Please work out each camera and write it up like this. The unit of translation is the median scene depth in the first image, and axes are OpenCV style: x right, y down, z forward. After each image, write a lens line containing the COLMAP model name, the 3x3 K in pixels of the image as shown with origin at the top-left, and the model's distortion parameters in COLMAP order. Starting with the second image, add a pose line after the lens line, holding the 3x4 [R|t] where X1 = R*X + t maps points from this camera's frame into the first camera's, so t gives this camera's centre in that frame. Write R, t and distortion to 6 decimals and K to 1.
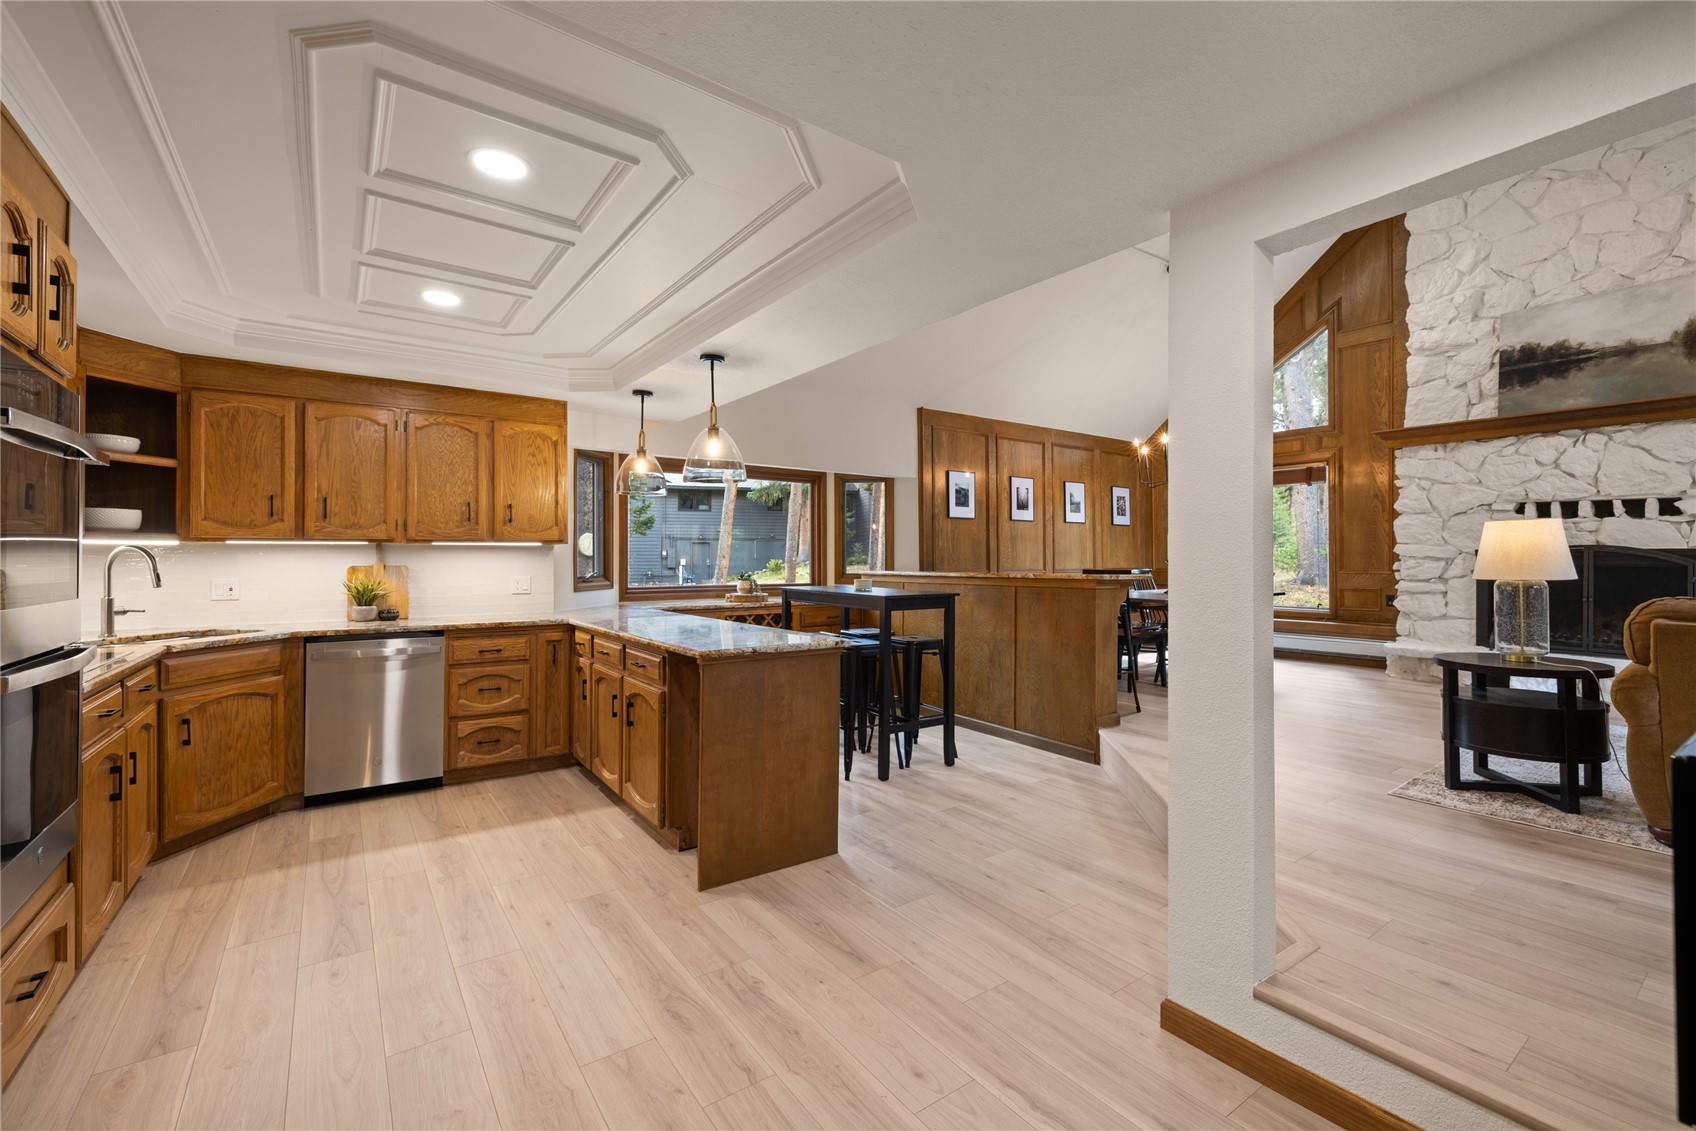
lens RADIAL K [[711.8, 0, 845.1], [0, 711.8, 553.9], [0, 0, 1]] dist [0.002694, -0.000992]
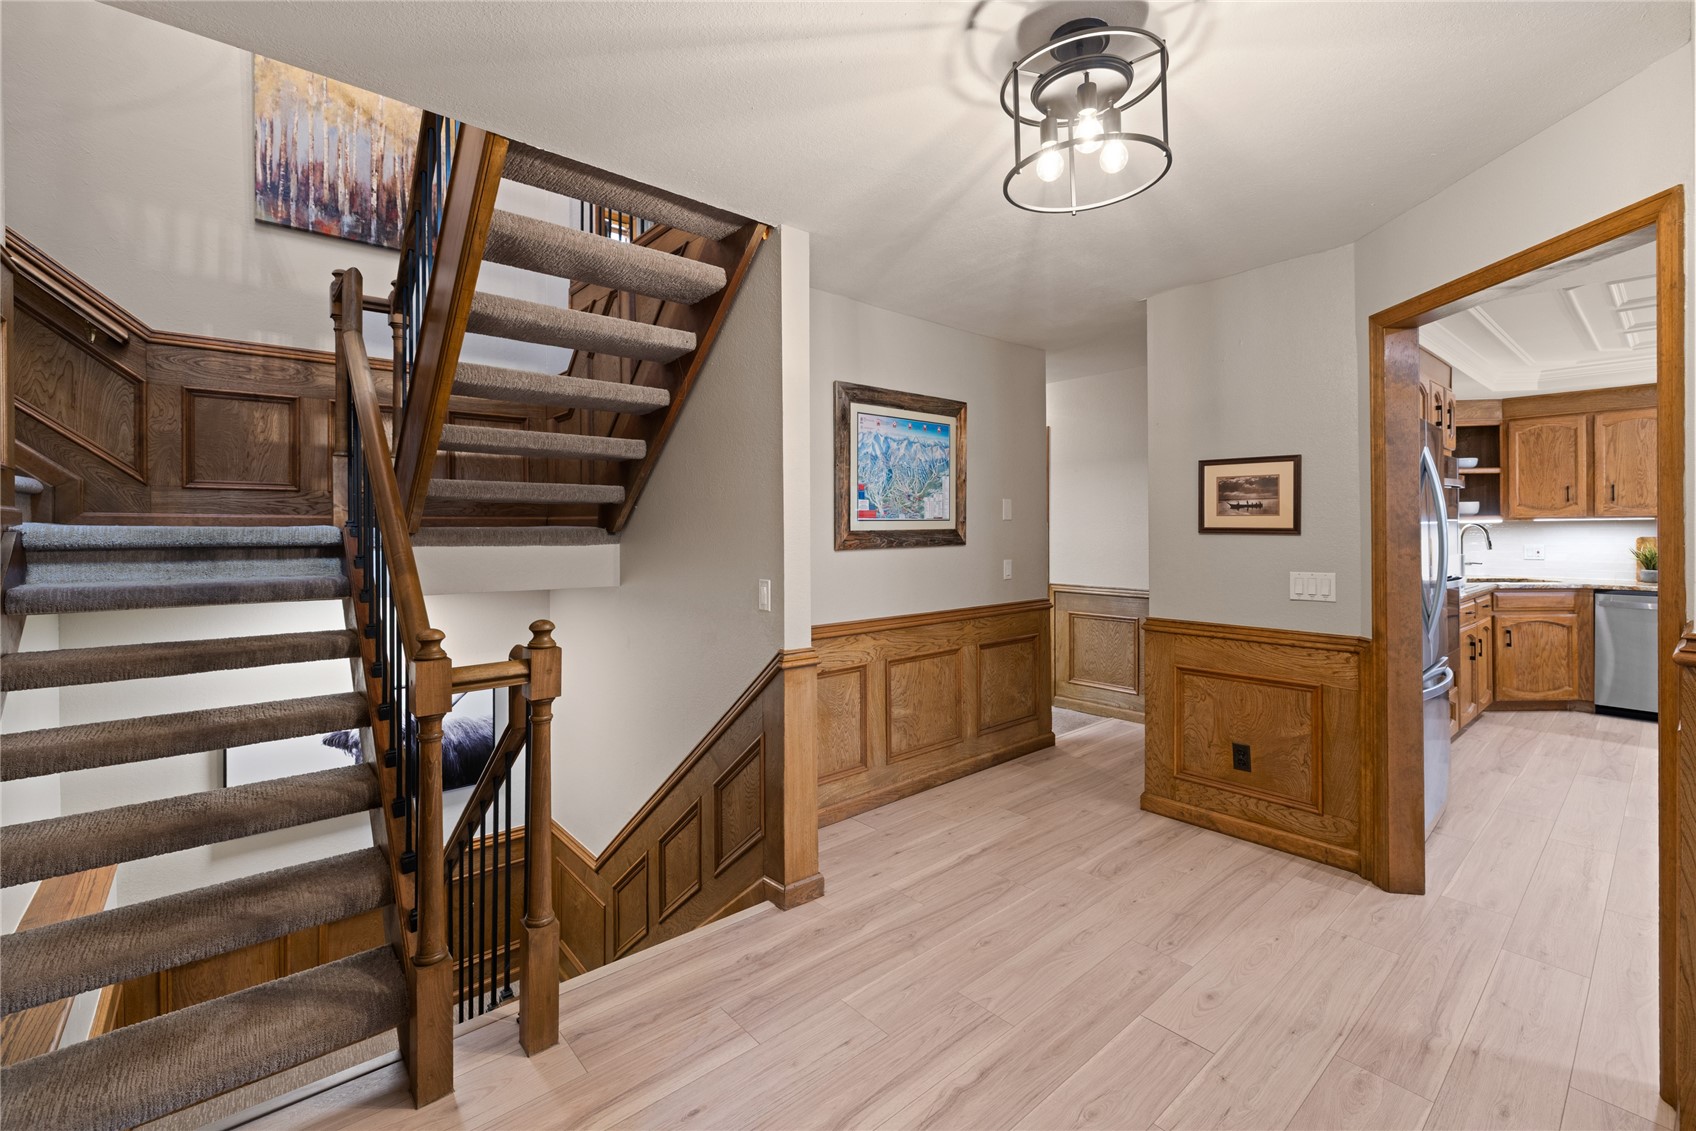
lens RADIAL K [[711.8, 0, 848.8], [0, 711.8, 526.4], [0, 0, 1]] dist [0.002694, -0.000992]
pose [[0.082622, 0.003003, -0.996576, 0.497625], [0.014759, 0.999882, 0.004237, -0.031342], [0.996472, -0.015059, 0.082568, -0.548891]]
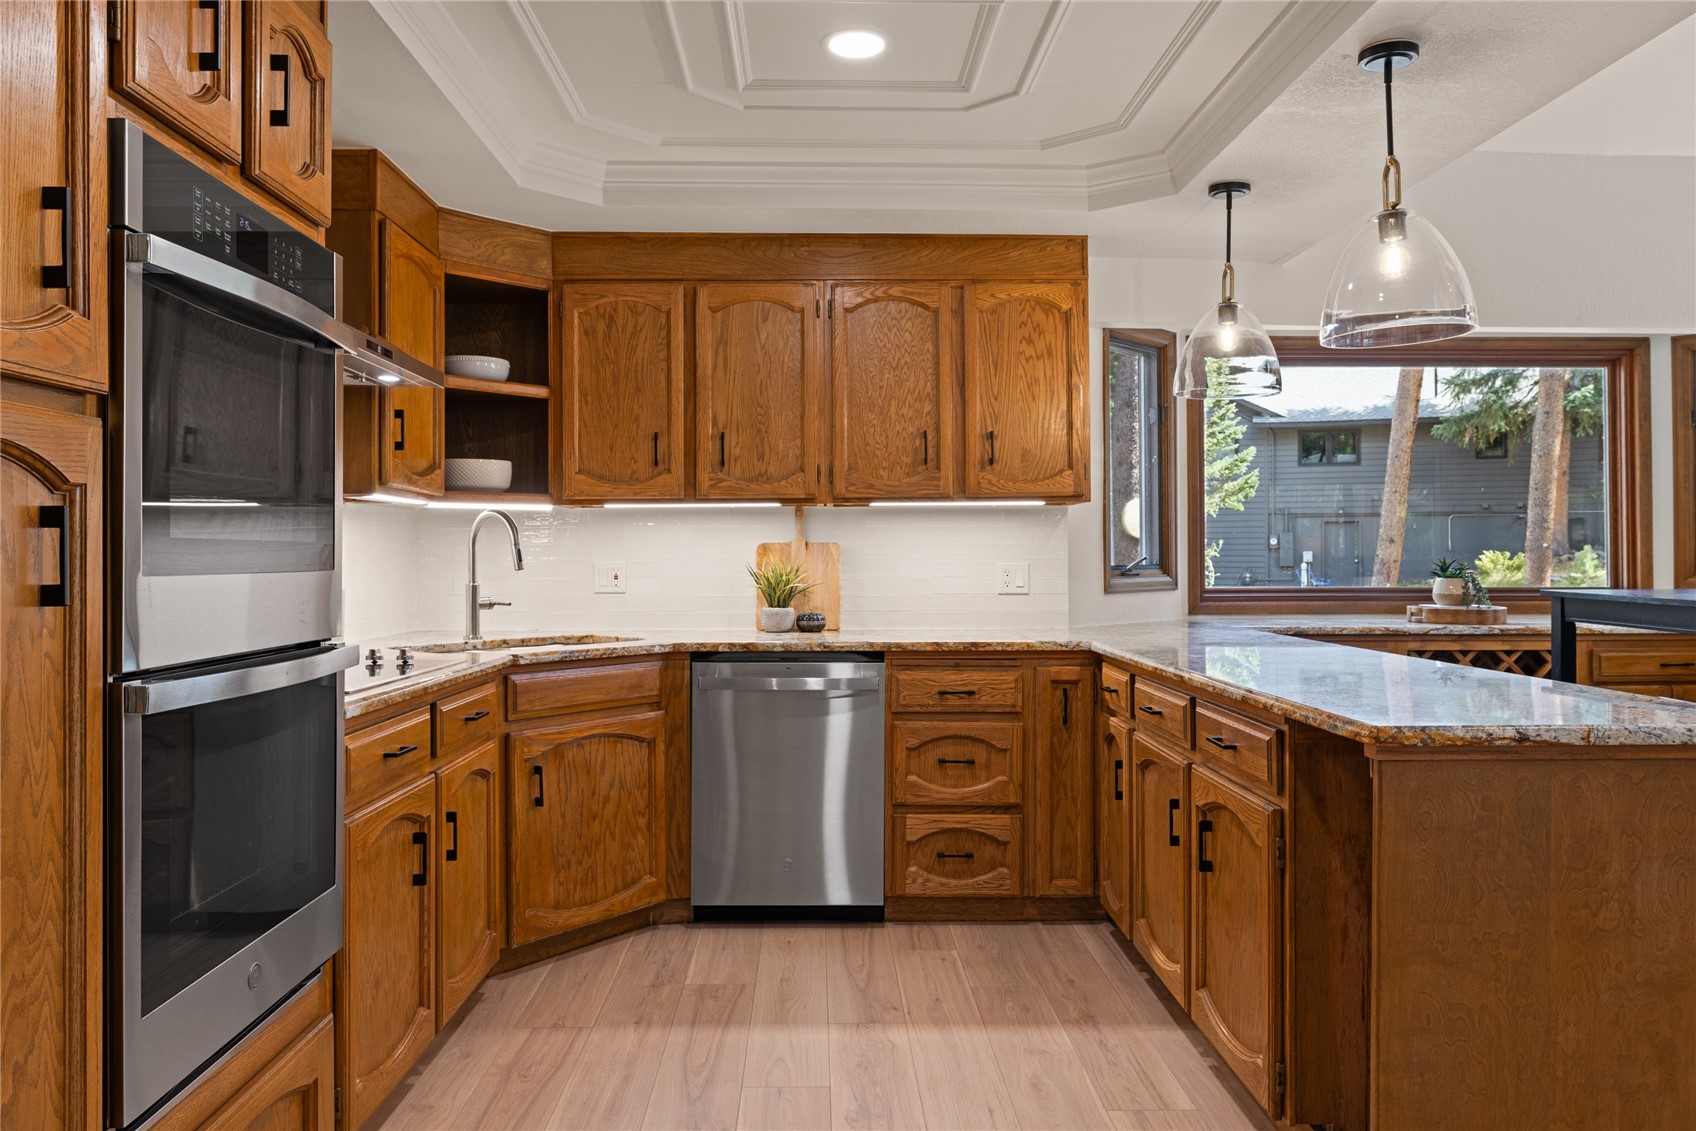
lens RADIAL K [[1179.0, 0, 847.5], [0, 1179.0, 546.6], [0, 0, 1]] dist [-0.002418, -0.000896]
pose [[0.827877, -0.006388, -0.560873, -0.057537], [0.006767, 0.999976, -0.001401, 0.025665], [0.560868, -0.002635, 0.827901, 0.214823]]
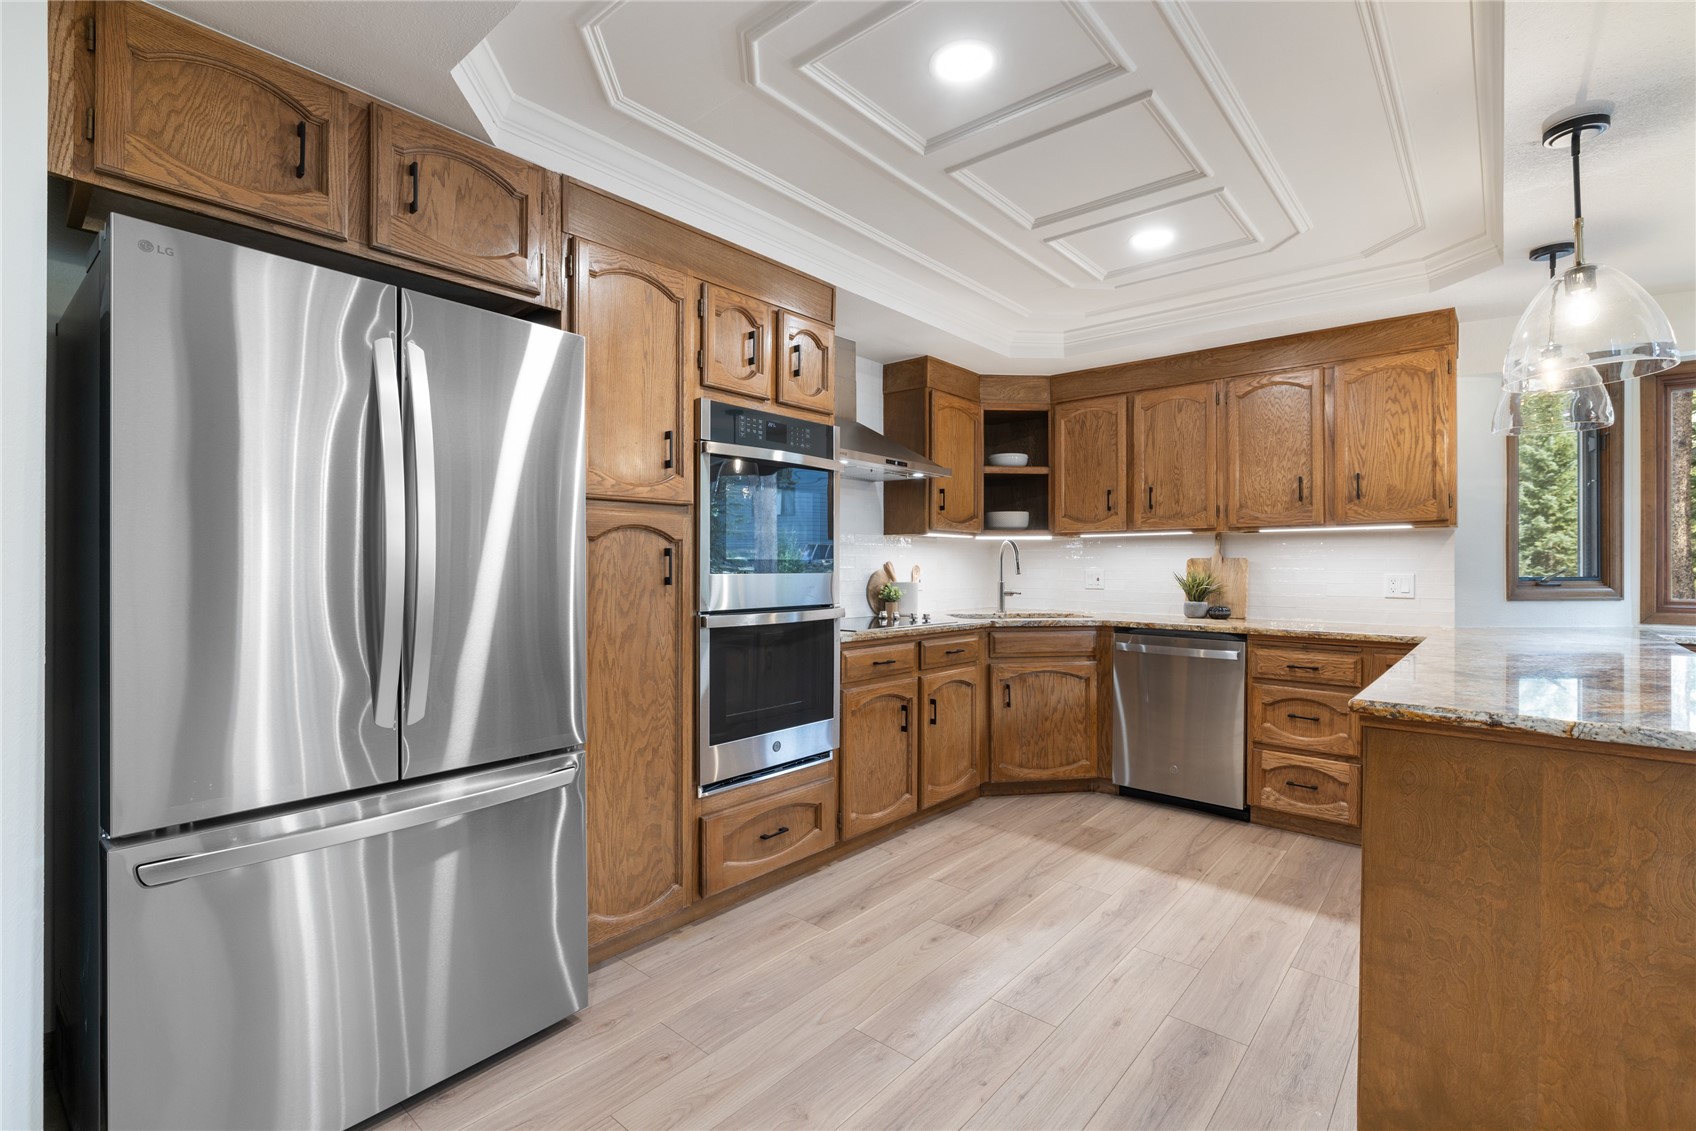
lens RADIAL K [[761.5, 0, 852.3], [0, 761.5, 564.5], [0, 0, 1]] dist [-0.002014, 0.000207]
pose [[0.238366, 0.000450, -0.971175, 0.205795], [0.005392, 0.999984, 0.001786, 0.024276], [0.971160, -0.005663, 0.238360, 0.381711]]
